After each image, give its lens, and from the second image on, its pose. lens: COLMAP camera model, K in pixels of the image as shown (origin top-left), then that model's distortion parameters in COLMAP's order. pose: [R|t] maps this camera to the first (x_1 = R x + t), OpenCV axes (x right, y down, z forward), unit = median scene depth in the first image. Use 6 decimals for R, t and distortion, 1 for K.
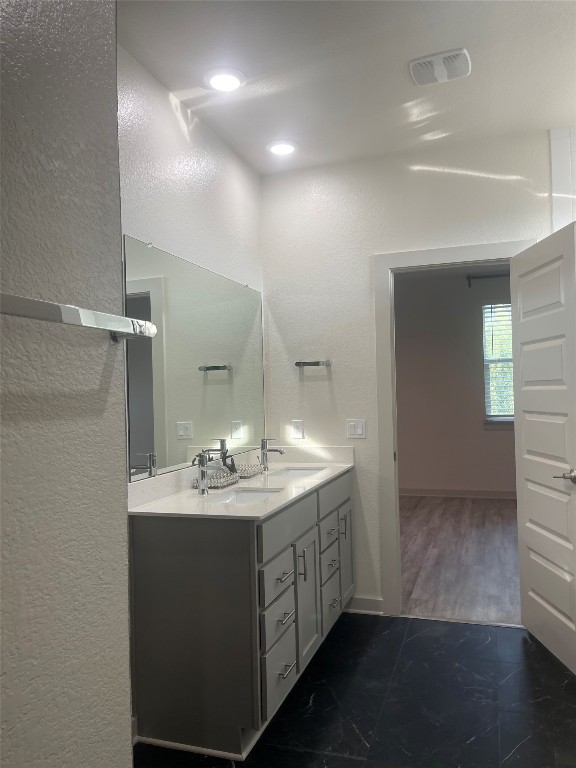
lens RADIAL K [[580.7, 0, 287.7], [0, 580.7, 384.7], [0, 0, 1]] dist [0.031994, -0.039889]
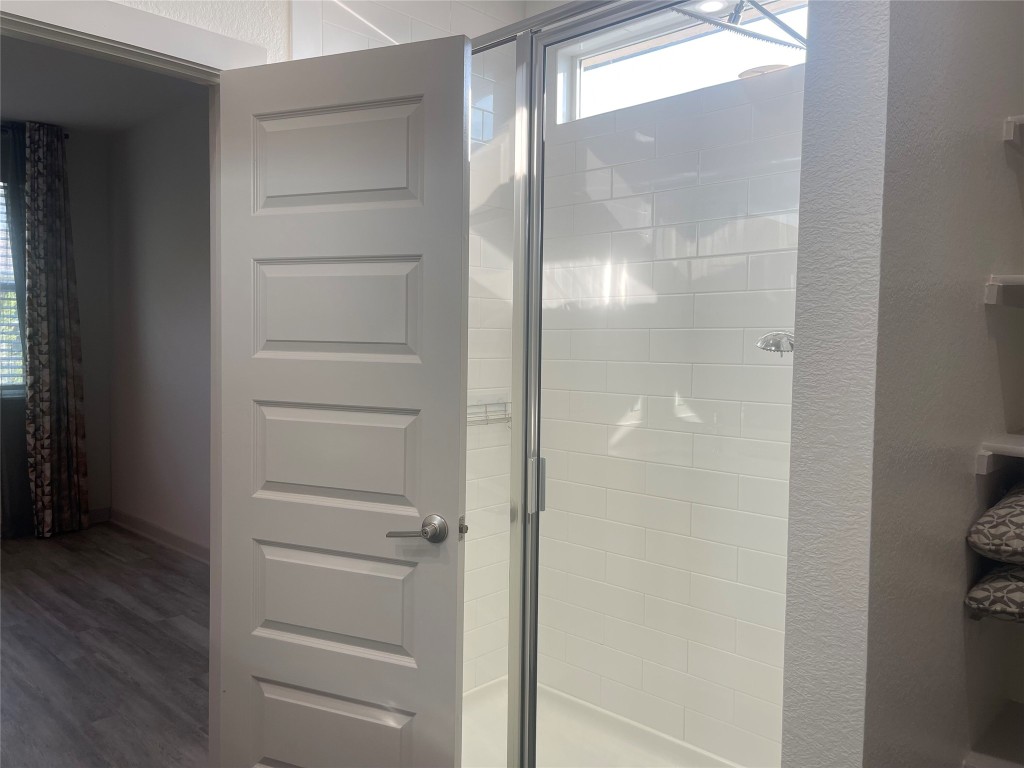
lens RADIAL K [[774.2, 0, 511.6], [0, 774.2, 379.8], [0, 0, 1]] dist [0.031994, -0.039889]
pose [[0.412125, -0.013191, 0.911032, -0.107962], [-0.042195, 0.998546, 0.033546, -0.003469], [-0.910150, -0.052266, 0.410969, 0.632010]]
